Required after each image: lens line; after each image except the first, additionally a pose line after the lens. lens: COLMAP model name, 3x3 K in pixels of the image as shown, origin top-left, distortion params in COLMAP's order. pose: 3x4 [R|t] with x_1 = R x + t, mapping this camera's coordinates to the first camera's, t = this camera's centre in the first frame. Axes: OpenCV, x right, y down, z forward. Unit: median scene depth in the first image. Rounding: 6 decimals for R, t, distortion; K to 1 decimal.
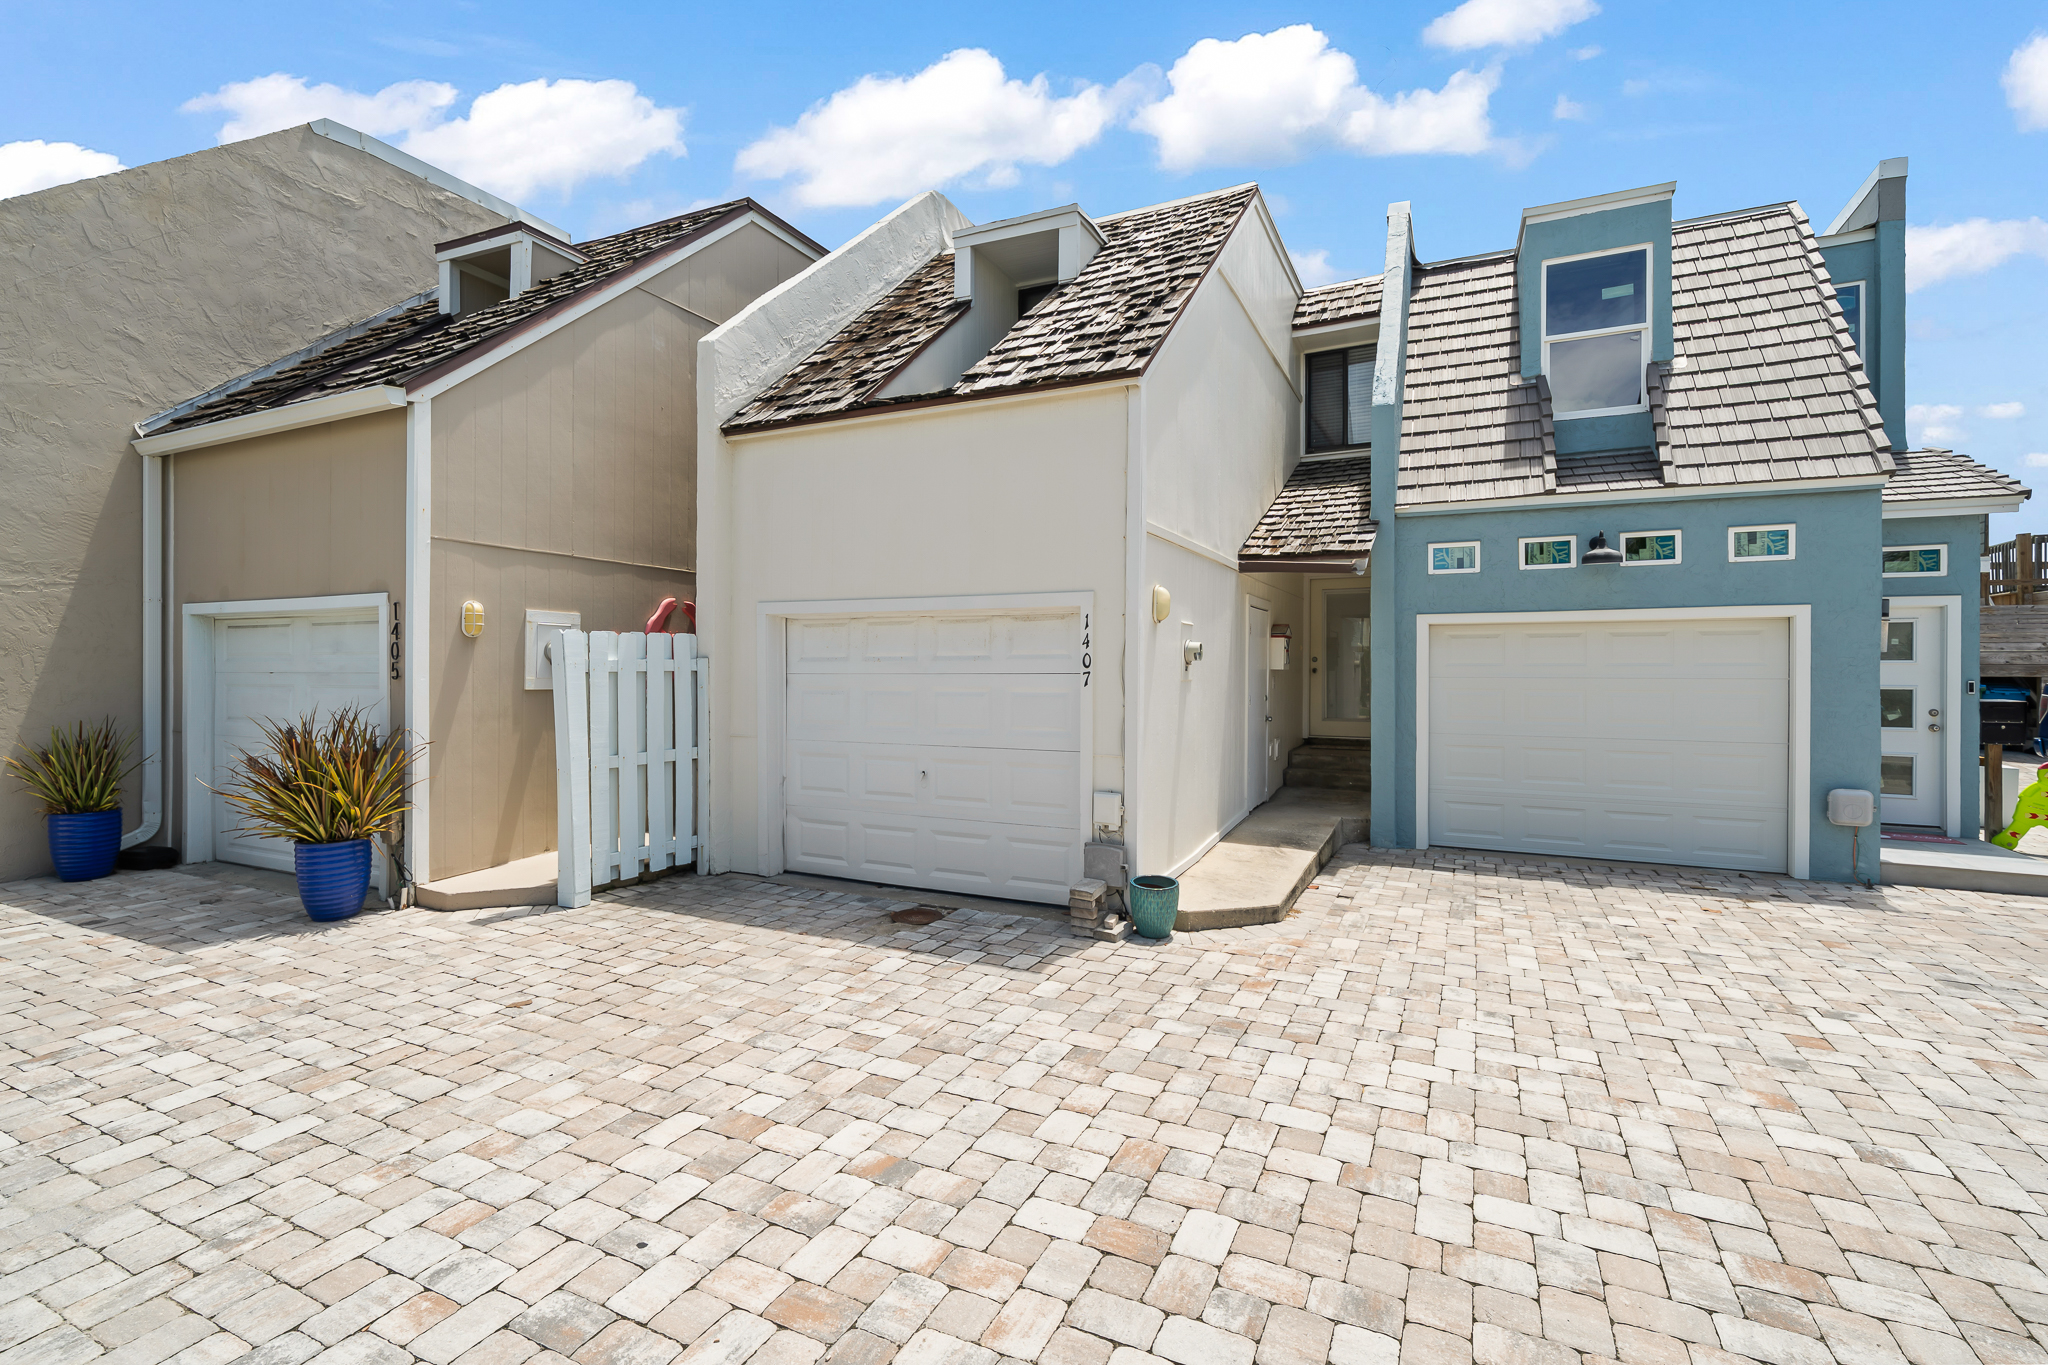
lens RADIAL K [[894.8, 0, 1023.4], [0, 894.8, 676.2], [0, 0, 1]] dist [-0.000611, -0.000058]
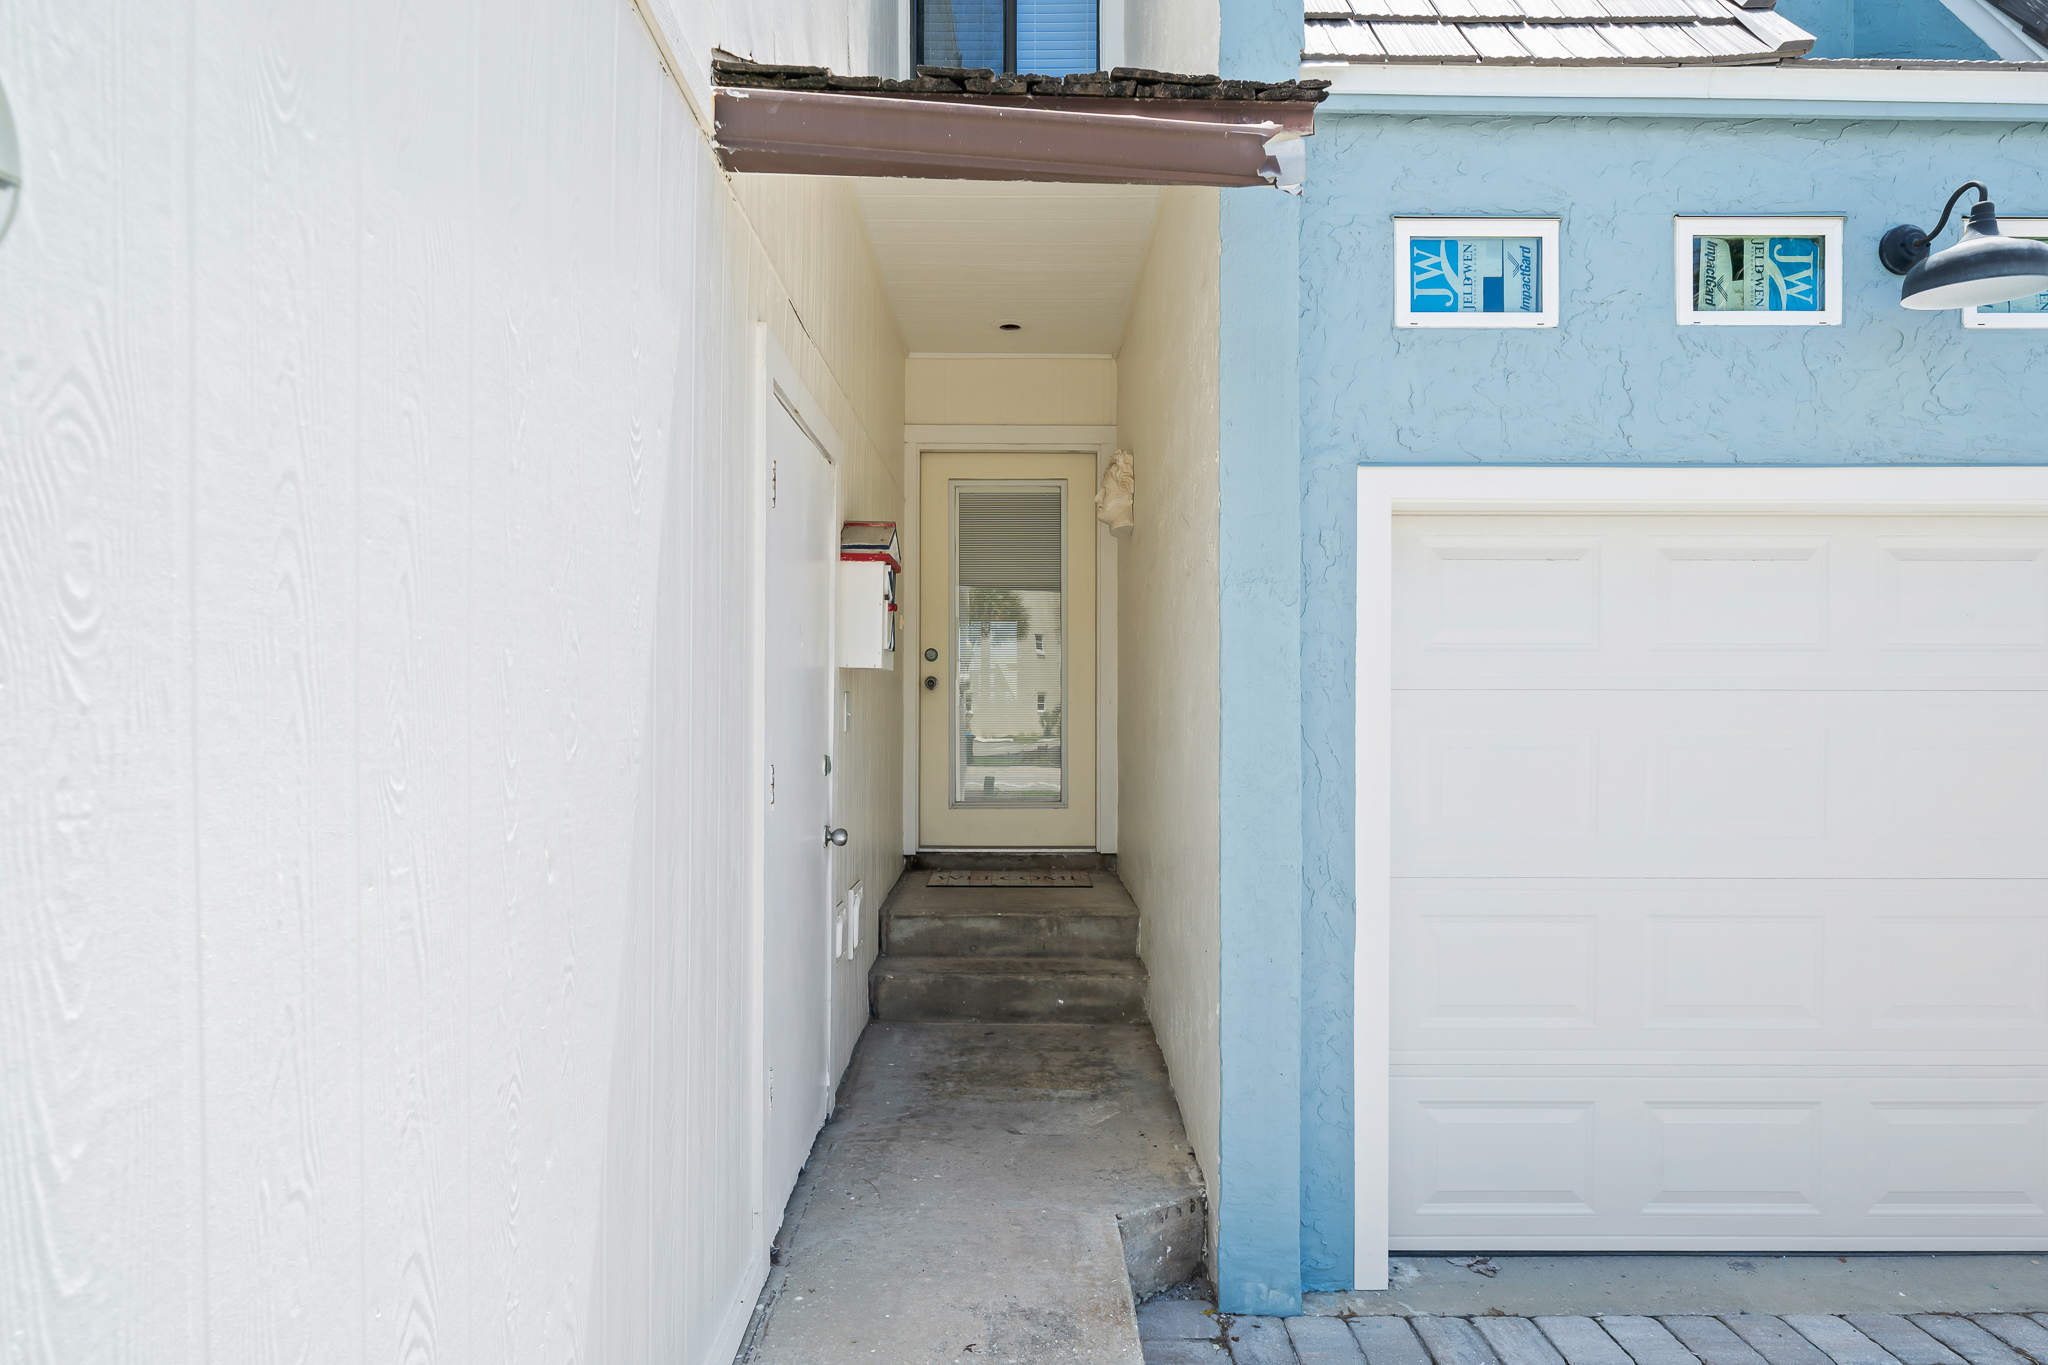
lens RADIAL K [[1126.1, 0, 1030.4], [0, 1126.1, 701.4], [0, 0, 1]] dist [0.001908, -0.000048]
pose [[0.887847, 0.001219, 0.460137, 0.179538], [0.001932, 0.999978, -0.006377, 0.007293], [-0.460134, 0.006551, 0.887825, 0.715853]]
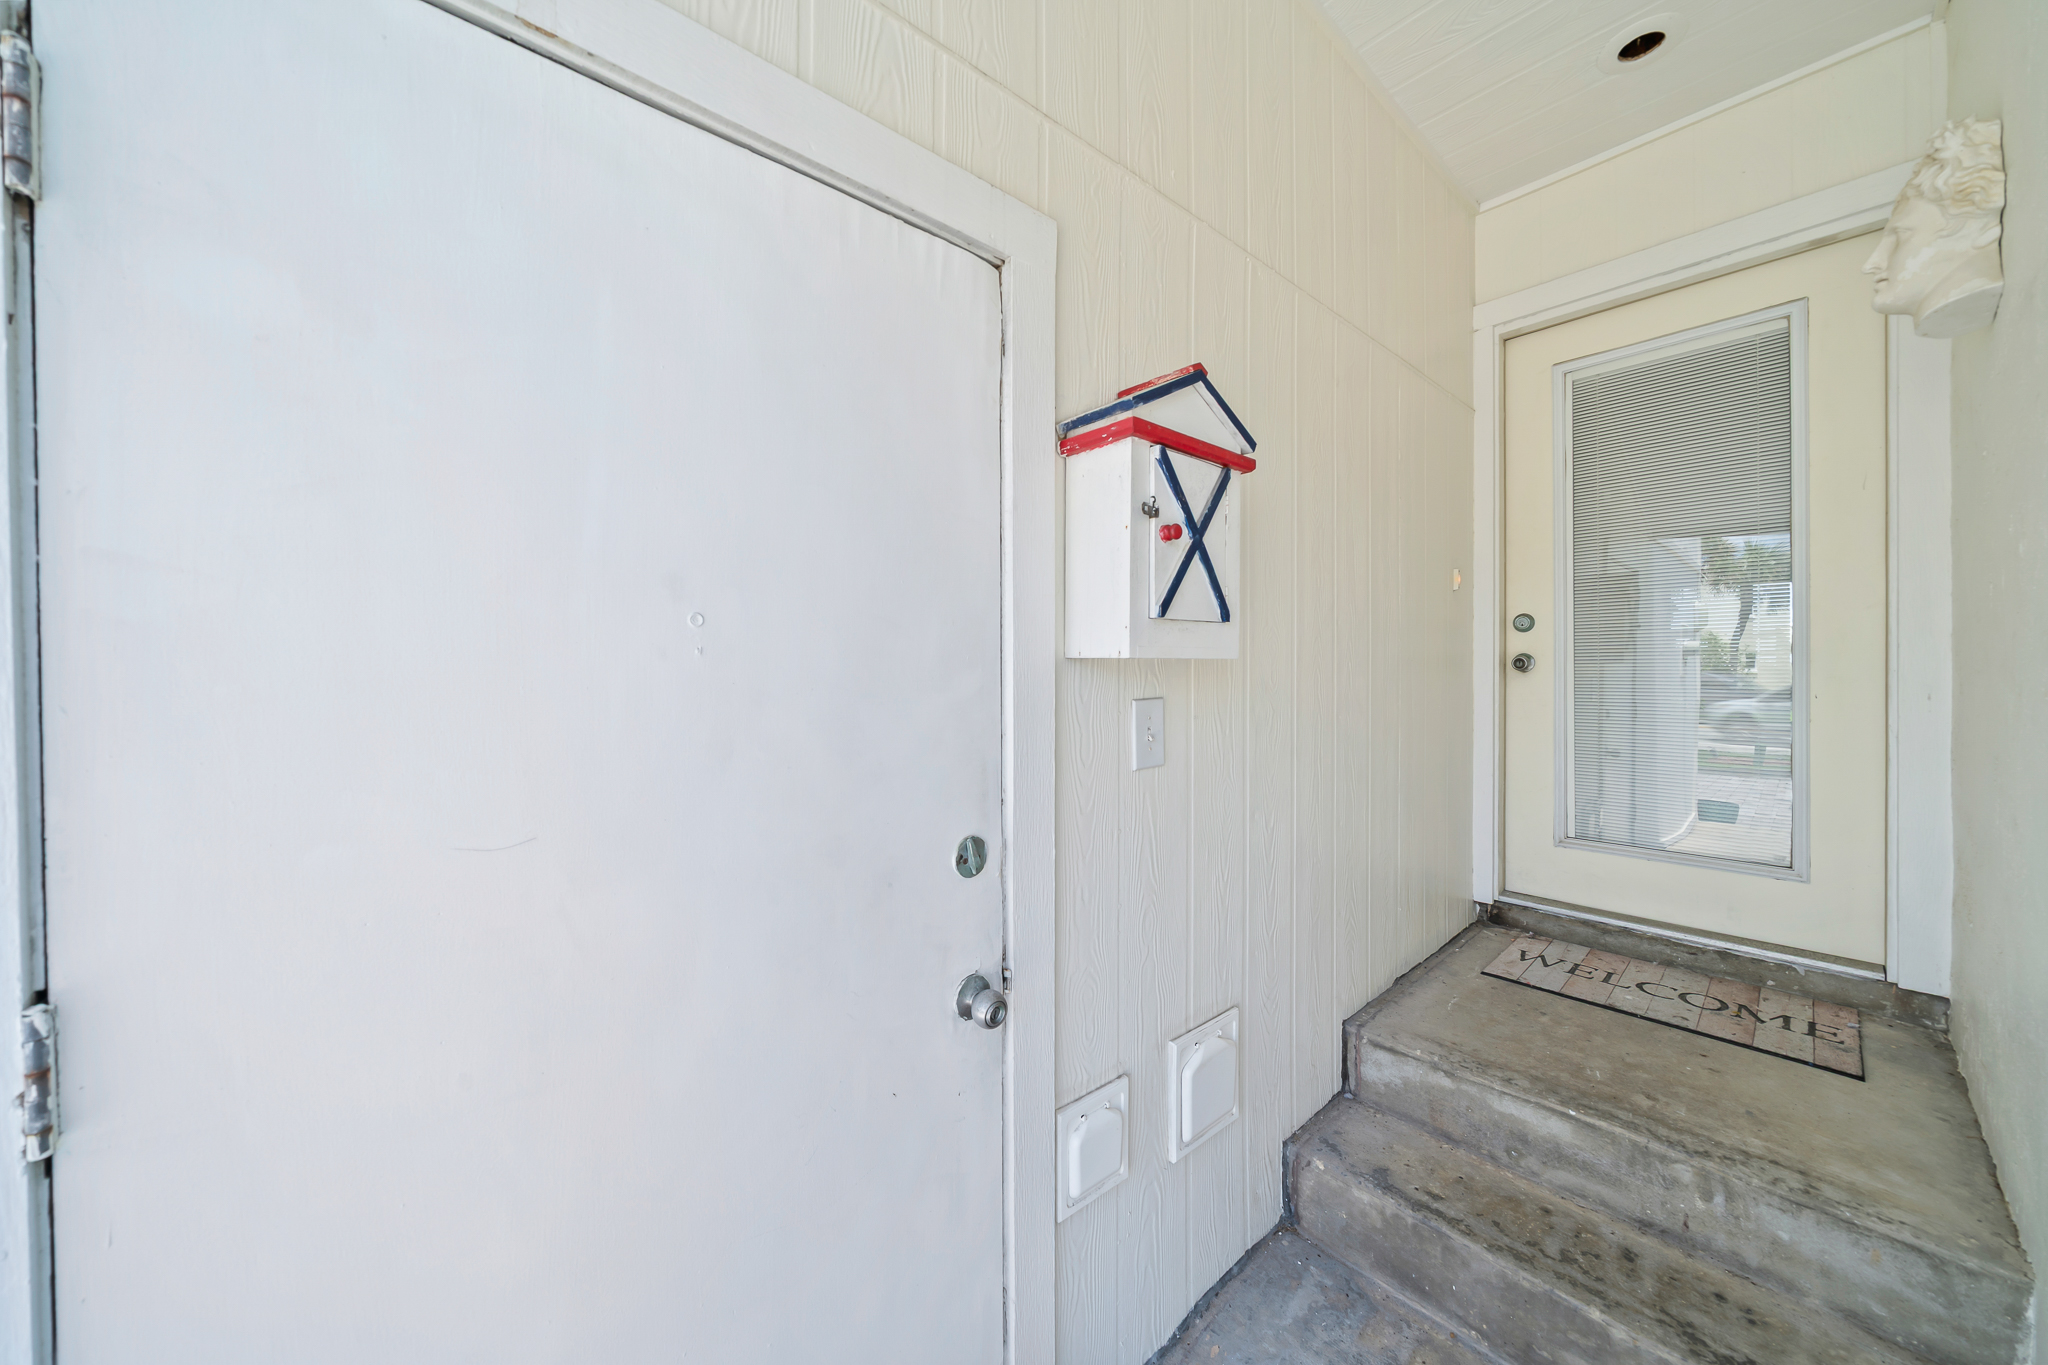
lens RADIAL K [[708.4, 0, 1040.8], [0, 708.4, 672.6], [0, 0, 1]] dist [-0.000637, 0.000026]
pose [[0.931889, -0.005309, -0.362705, 0.355308], [0.005823, 0.999983, 0.000324, -0.005402], [0.362697, -0.002414, 0.931904, 0.988486]]
